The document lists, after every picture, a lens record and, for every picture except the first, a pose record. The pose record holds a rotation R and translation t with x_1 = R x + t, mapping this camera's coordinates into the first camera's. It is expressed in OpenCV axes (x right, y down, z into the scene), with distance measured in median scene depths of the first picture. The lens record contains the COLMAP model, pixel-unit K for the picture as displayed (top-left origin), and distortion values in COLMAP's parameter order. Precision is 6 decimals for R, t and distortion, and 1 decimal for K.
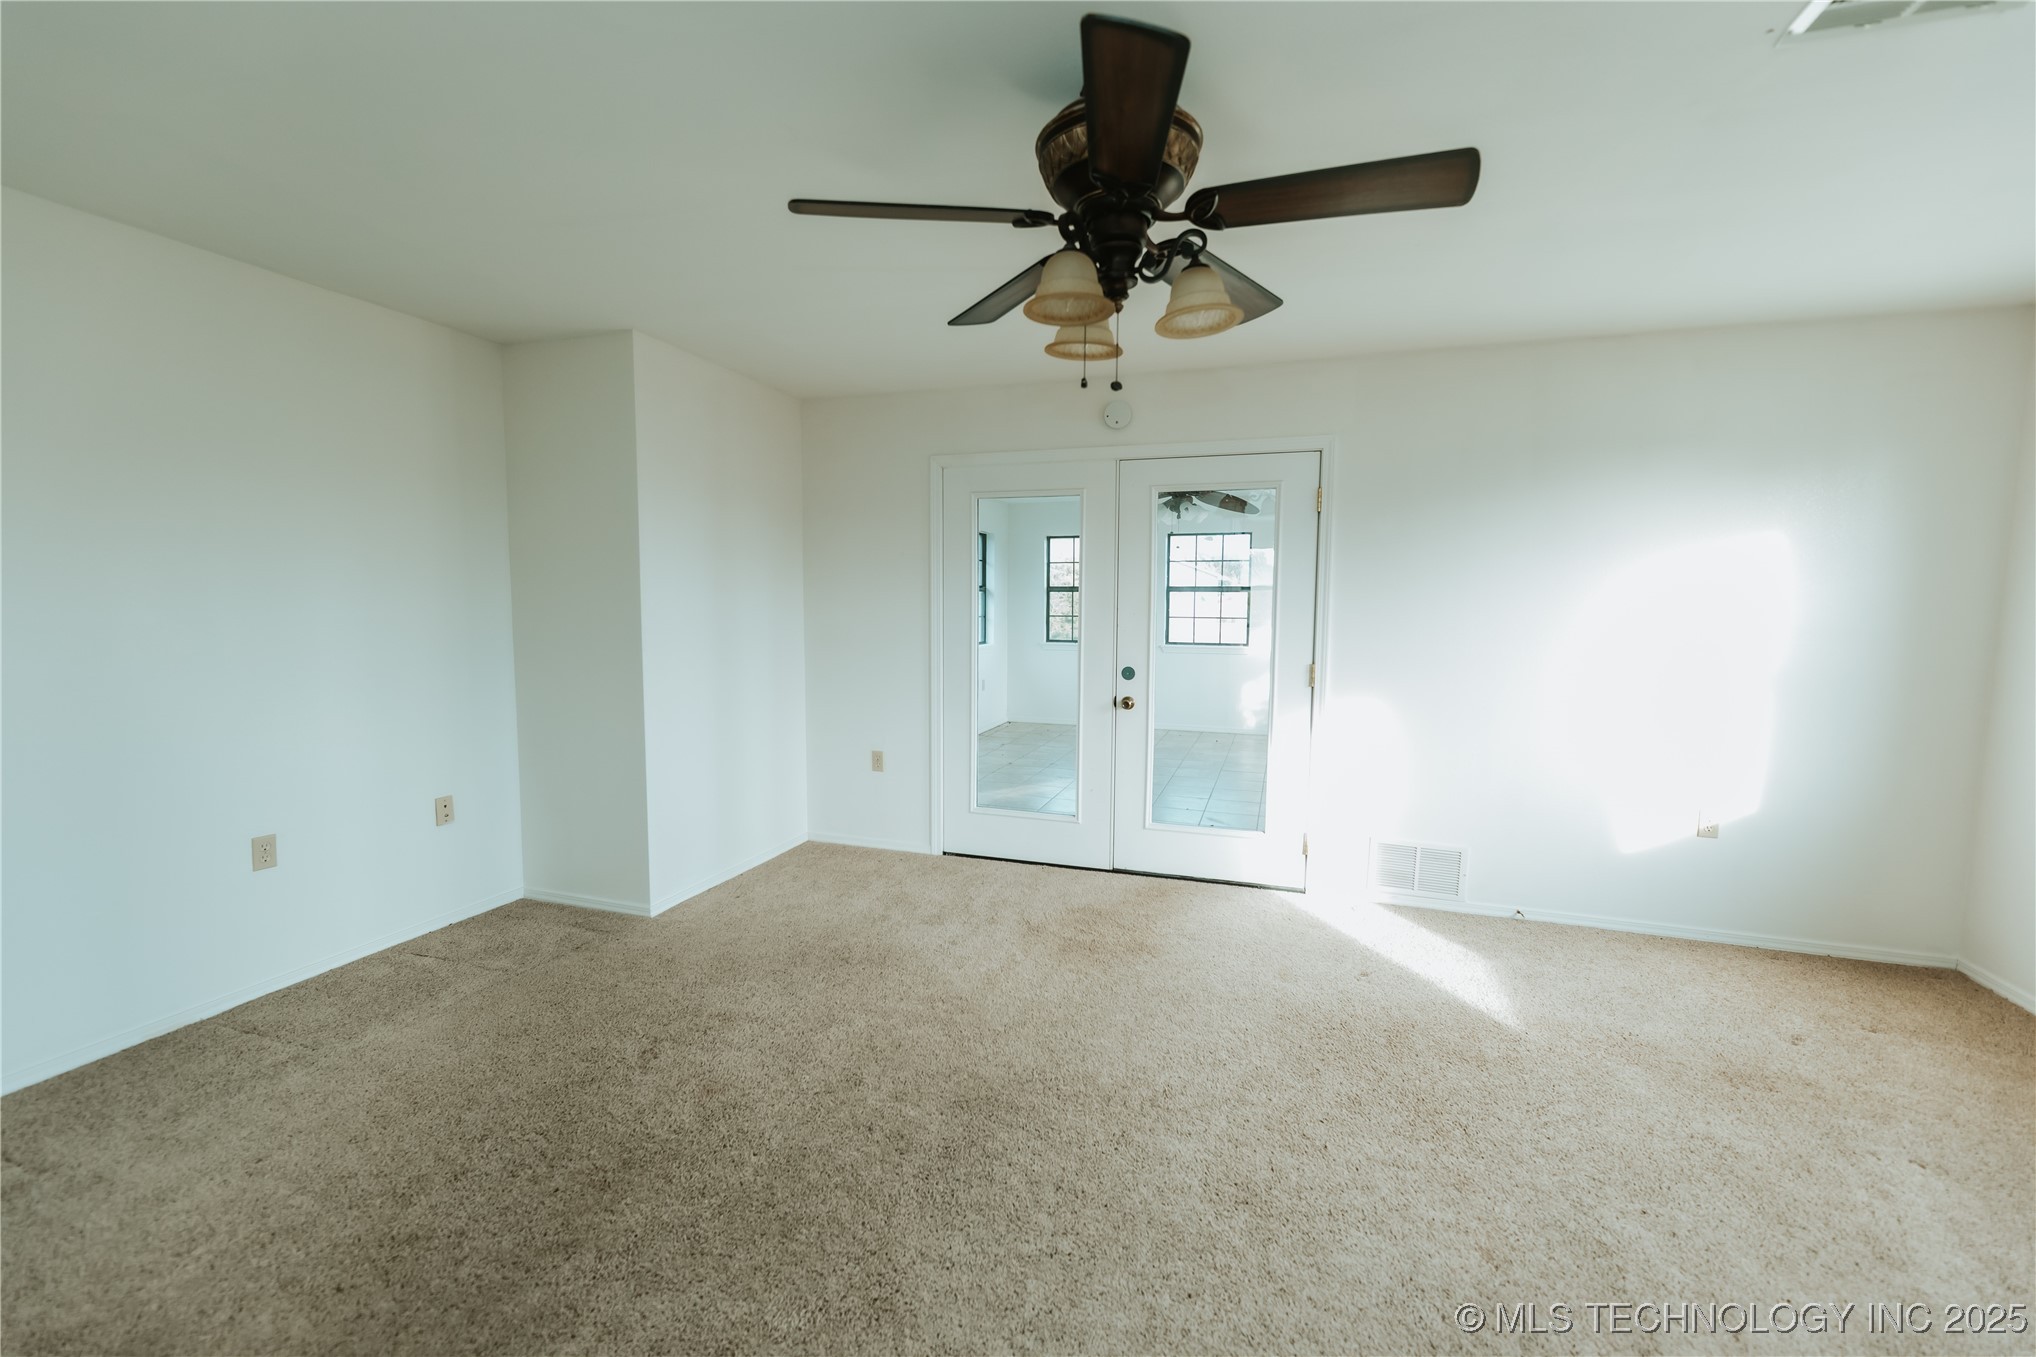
lens RADIAL K [[843.8, 0, 1018.0], [0, 843.8, 678.5], [0, 0, 1]] dist [-0.001815, -0.000682]
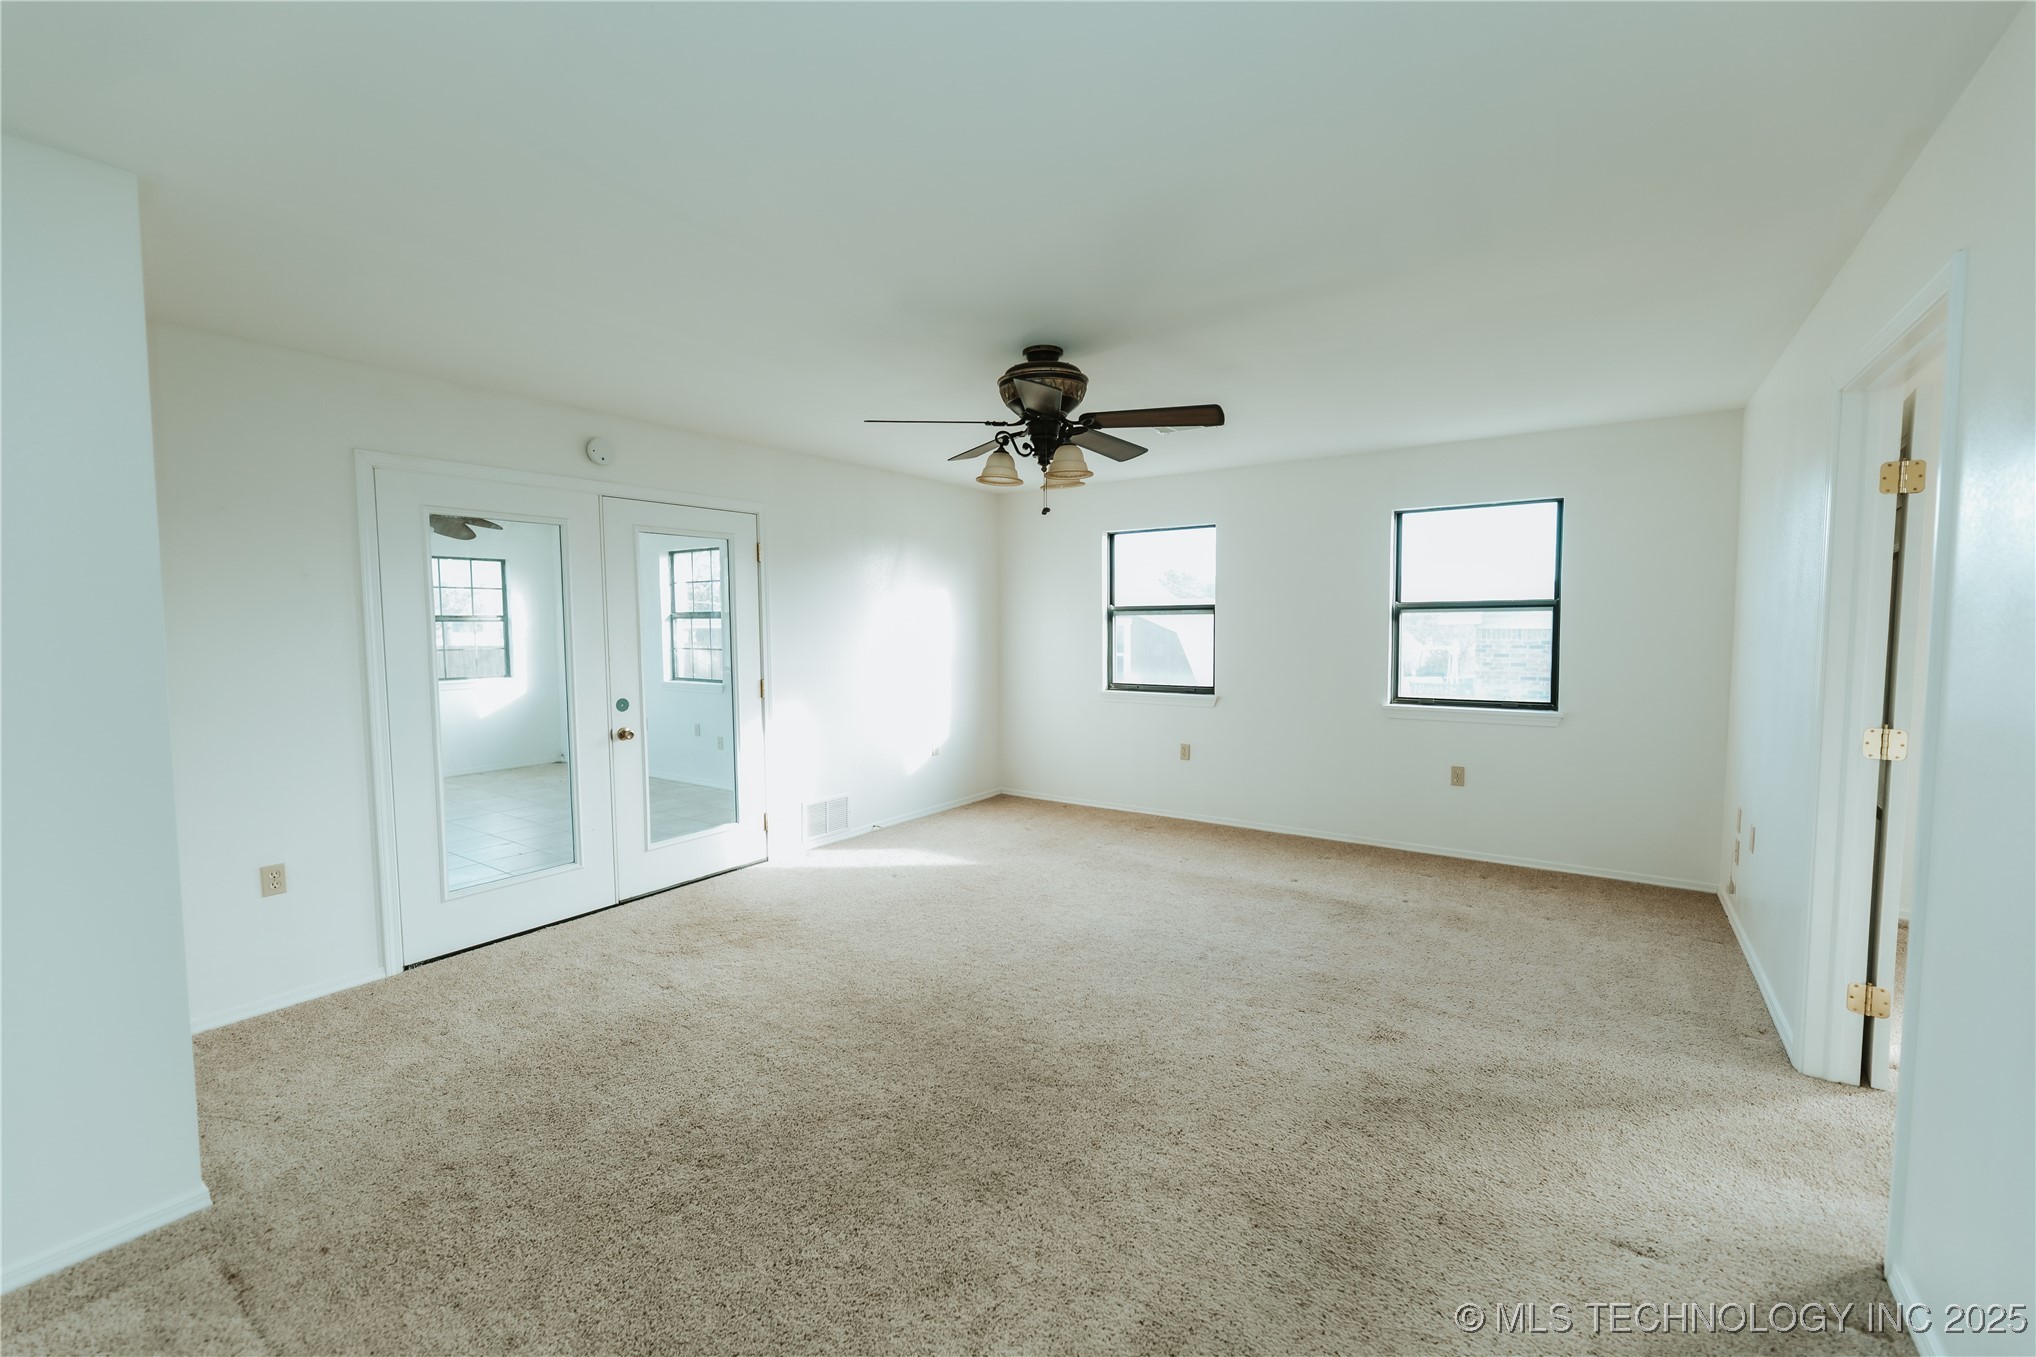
lens RADIAL K [[843.8, 0, 1018.0], [0, 843.8, 678.5], [0, 0, 1]] dist [-0.001815, -0.000682]
pose [[0.271929, -0.075334, 0.959364, -0.780374], [0.102545, 0.993523, 0.048951, -0.042353], [-0.956838, 0.085067, 0.277893, 0.275414]]
